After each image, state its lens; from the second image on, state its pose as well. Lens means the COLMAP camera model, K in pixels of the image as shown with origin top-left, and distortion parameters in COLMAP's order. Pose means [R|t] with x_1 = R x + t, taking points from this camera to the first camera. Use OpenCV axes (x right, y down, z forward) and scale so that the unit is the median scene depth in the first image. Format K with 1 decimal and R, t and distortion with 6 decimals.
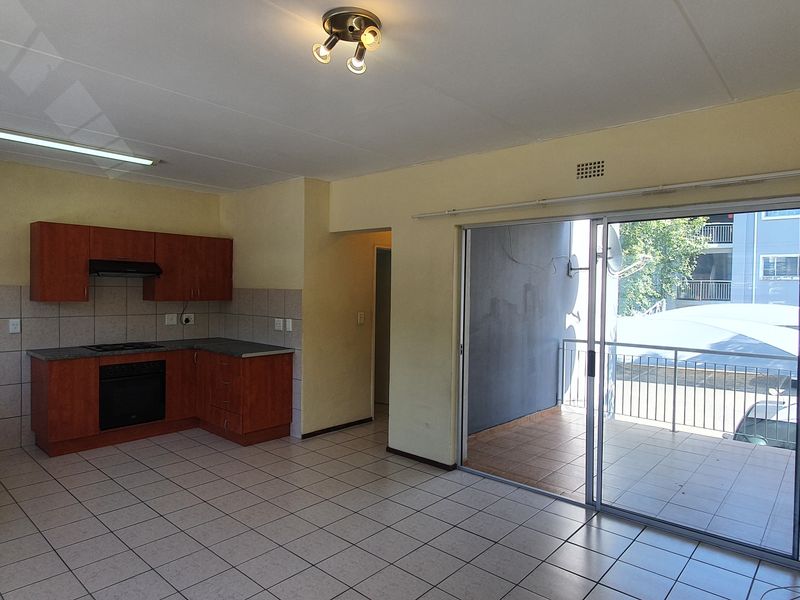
lens RADIAL K [[501.0, 0, 400.3], [0, 501.0, 301.3], [0, 0, 1]] dist [0.001418, -0.004796]
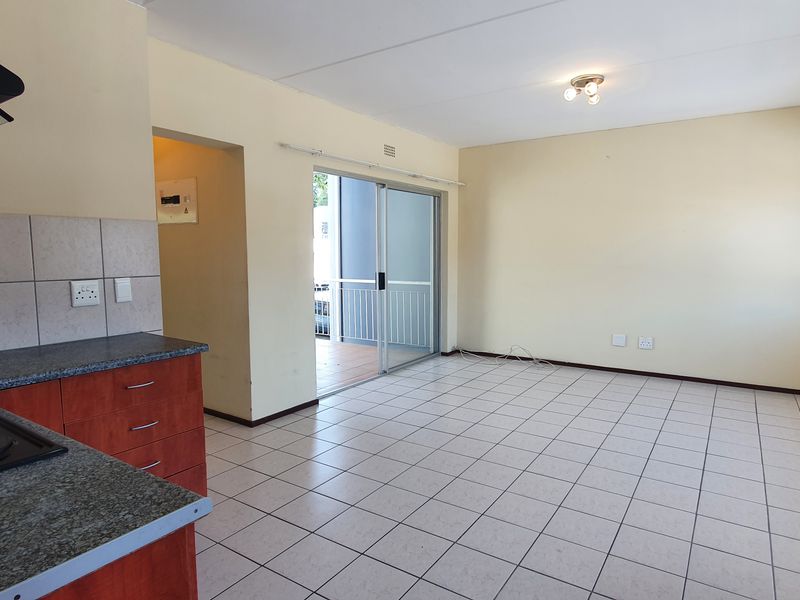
lens RADIAL K [[501.0, 0, 400.3], [0, 501.0, 301.3], [0, 0, 1]] dist [0.001418, -0.004796]
pose [[-0.140158, -0.113817, 0.983566, -0.780724], [0.025503, 0.992627, 0.118500, 0.005613], [-0.989801, 0.041693, -0.136222, 0.805967]]
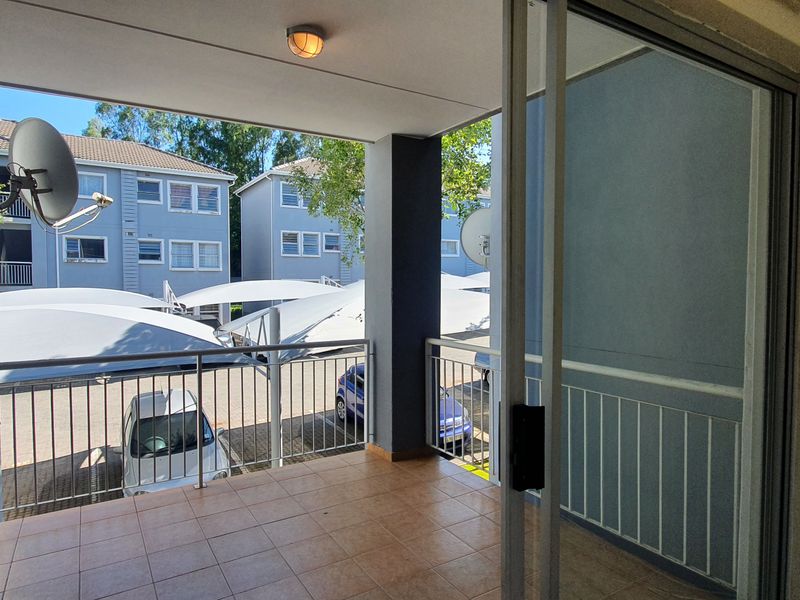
lens RADIAL K [[501.0, 0, 400.3], [0, 501.0, 301.3], [0, 0, 1]] dist [0.001418, -0.004796]
pose [[0.288422, -0.051909, 0.956095, 0.046309], [0.025433, 0.998592, 0.046544, 0.012974], [-0.957165, 0.010892, 0.289337, 0.688832]]
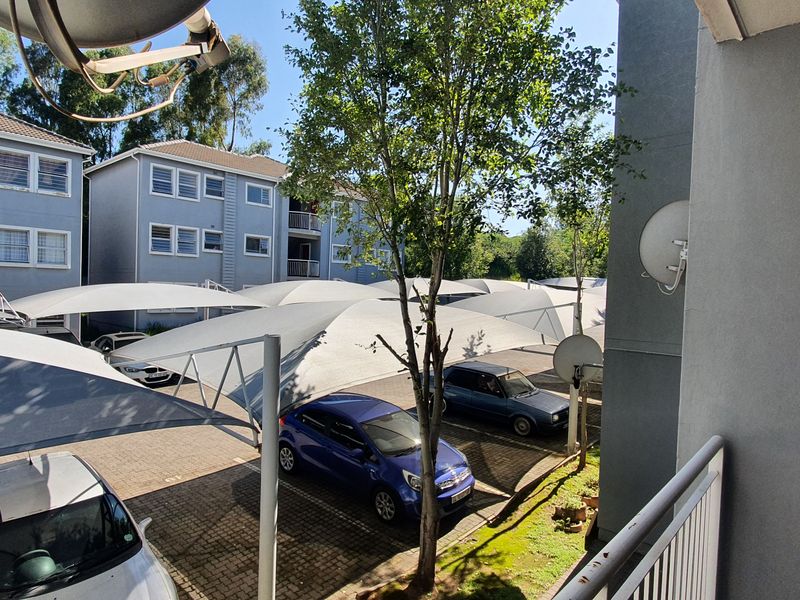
lens RADIAL K [[501.0, 0, 400.3], [0, 501.0, 301.3], [0, 0, 1]] dist [0.001418, -0.004796]
pose [[0.002810, -0.035969, 0.999349, 0.427456], [-0.008123, 0.999319, 0.035991, -0.011607], [-0.999963, -0.008219, 0.002516, 1.259380]]
